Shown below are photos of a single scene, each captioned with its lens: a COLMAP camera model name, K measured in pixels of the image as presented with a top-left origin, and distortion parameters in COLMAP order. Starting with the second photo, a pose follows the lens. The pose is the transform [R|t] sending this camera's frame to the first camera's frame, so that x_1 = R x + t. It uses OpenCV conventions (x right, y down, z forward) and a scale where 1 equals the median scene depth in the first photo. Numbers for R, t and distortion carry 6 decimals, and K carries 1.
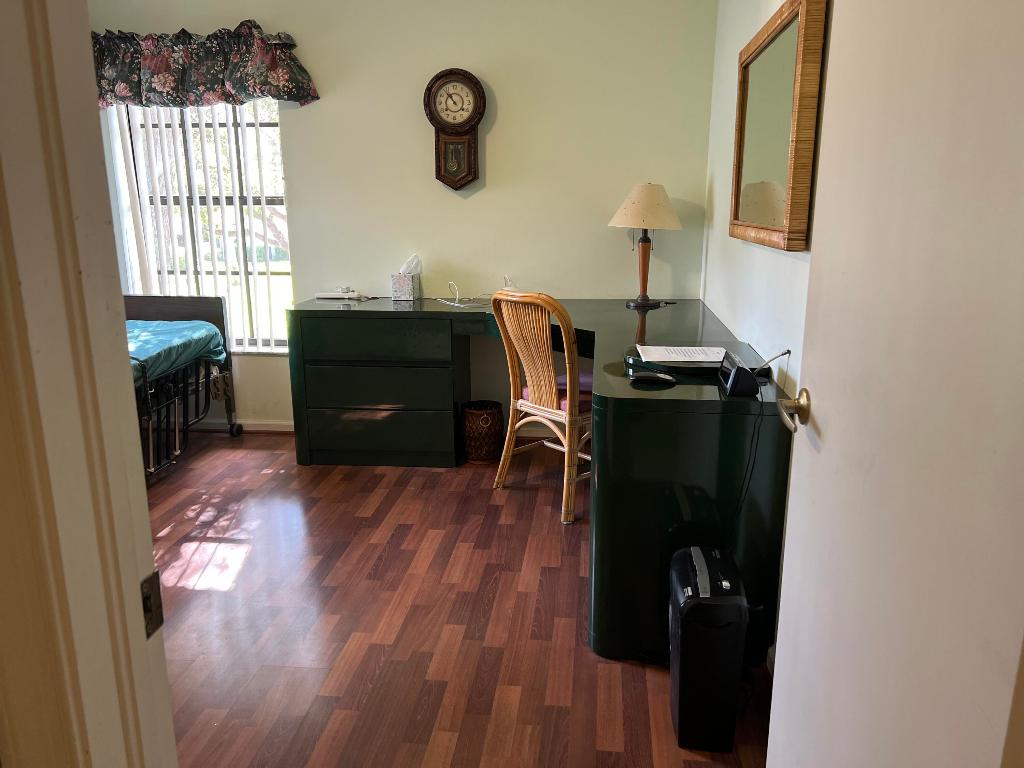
lens RADIAL K [[768.6, 0, 515.8], [0, 768.6, 379.1], [0, 0, 1]] dist [0.058088, -0.066023]
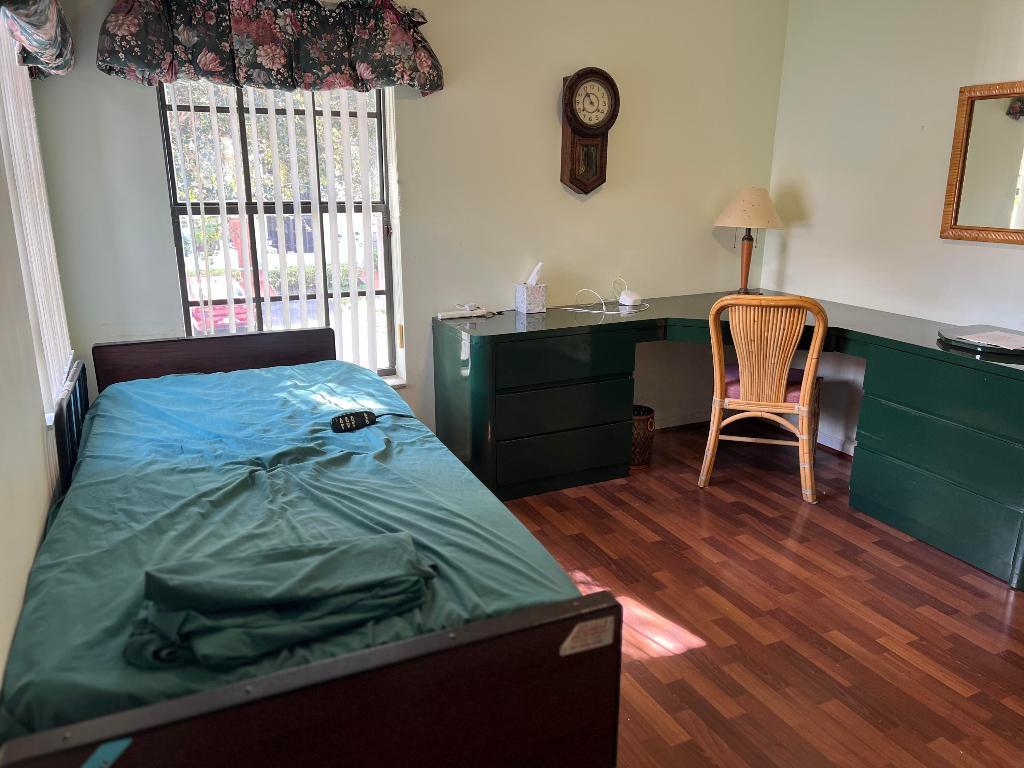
lens RADIAL K [[773.9, 0, 512.0], [0, 773.9, 384.0], [0, 0, 1]] dist [0.081427, -0.085792]
pose [[0.849159, -0.135311, 0.510509, -0.690699], [0.115197, 0.990802, 0.070999, -0.089904], [-0.515420, -0.001480, 0.856936, 0.214323]]
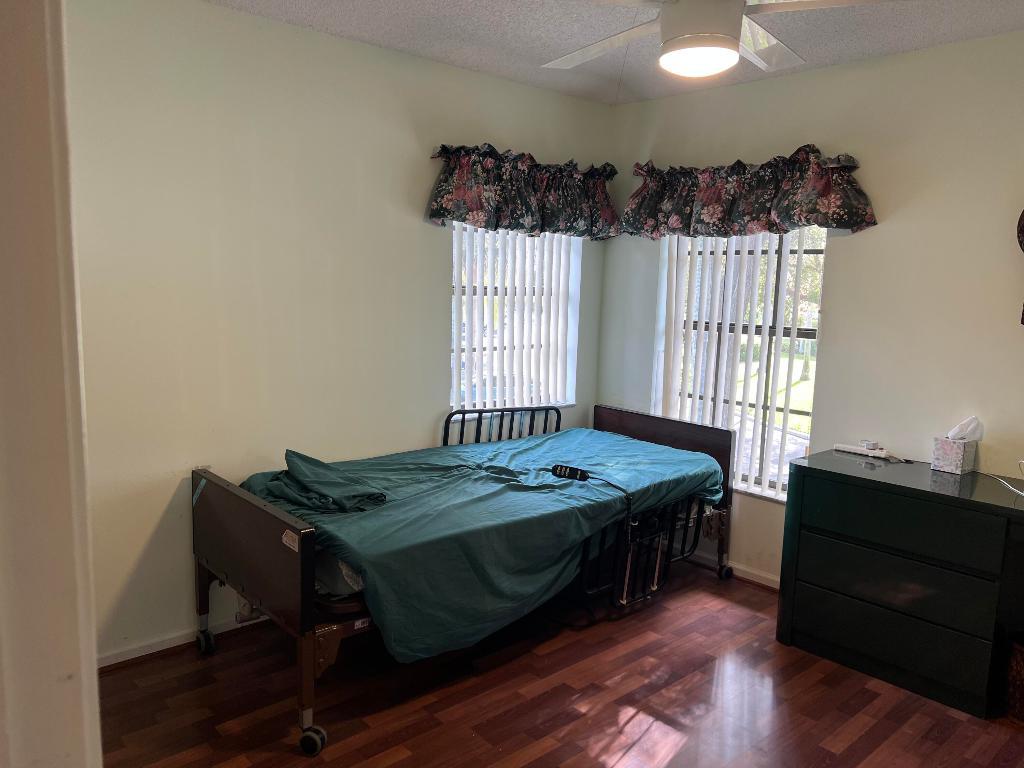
lens RADIAL K [[767.7, 0, 514.8], [0, 767.7, 387.8], [0, 0, 1]] dist [0.060497, -0.075352]
pose [[0.750920, 0.117144, -0.649920, 0.026215], [-0.184425, 0.982185, -0.036053, -0.080346], [0.634118, 0.146935, 0.759147, 0.122612]]
